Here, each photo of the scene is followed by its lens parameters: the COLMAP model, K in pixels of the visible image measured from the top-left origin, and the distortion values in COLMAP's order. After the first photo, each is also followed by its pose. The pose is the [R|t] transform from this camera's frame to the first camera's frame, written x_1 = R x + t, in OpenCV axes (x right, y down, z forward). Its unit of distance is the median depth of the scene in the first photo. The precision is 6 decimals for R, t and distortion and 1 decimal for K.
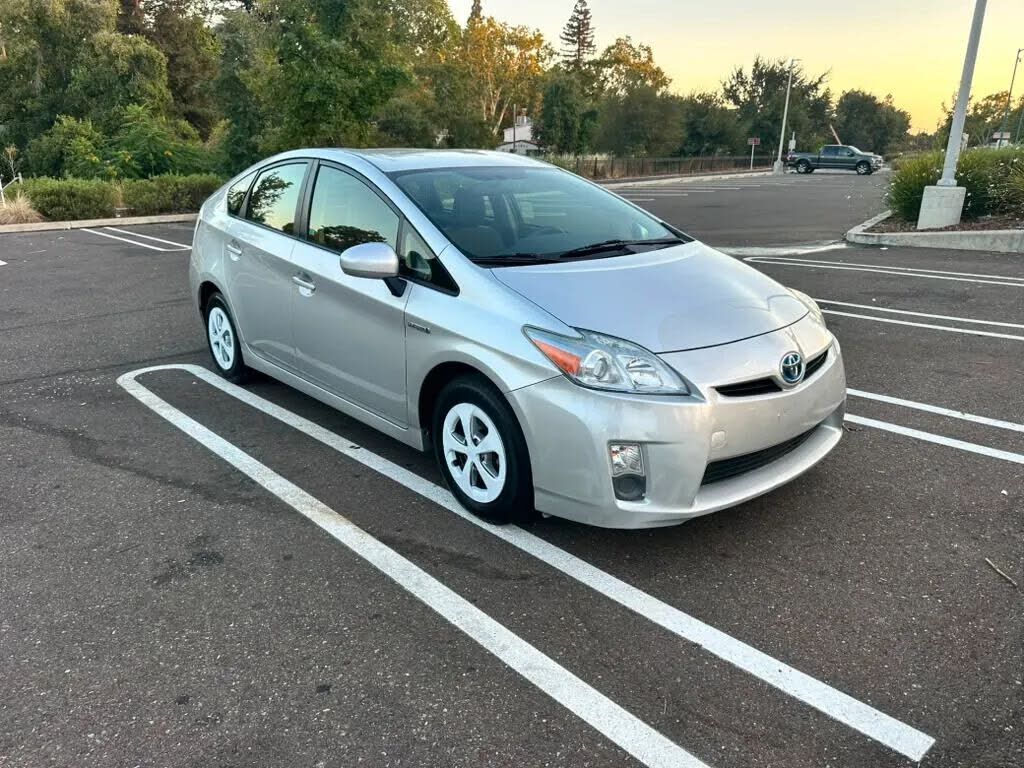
lens RADIAL K [[760.5, 0, 512.0], [0, 760.5, 384.0], [0, 0, 1]] dist [0.000634, -0.000081]
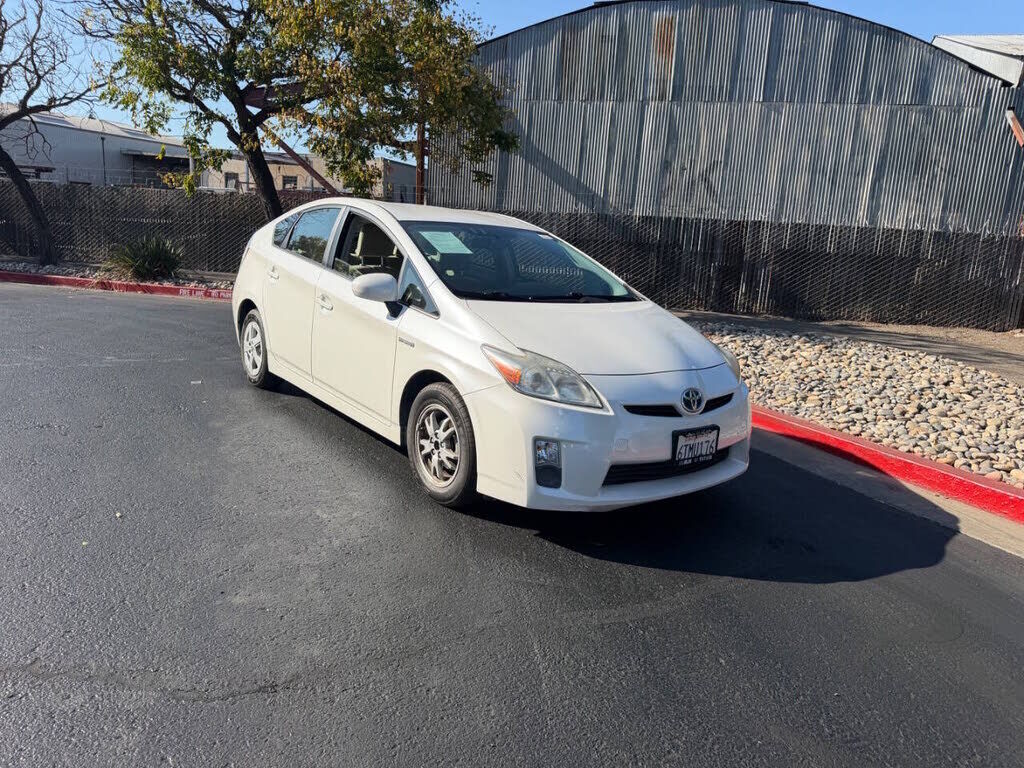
lens RADIAL K [[760.5, 0, 512.0], [0, 760.5, 384.0], [0, 0, 1]] dist [0.000634, -0.000081]
pose [[0.993553, 0.106011, -0.040172, 0.109408], [-0.109230, 0.990031, -0.088925, 0.087633], [0.030344, 0.092740, 0.995228, -0.236296]]
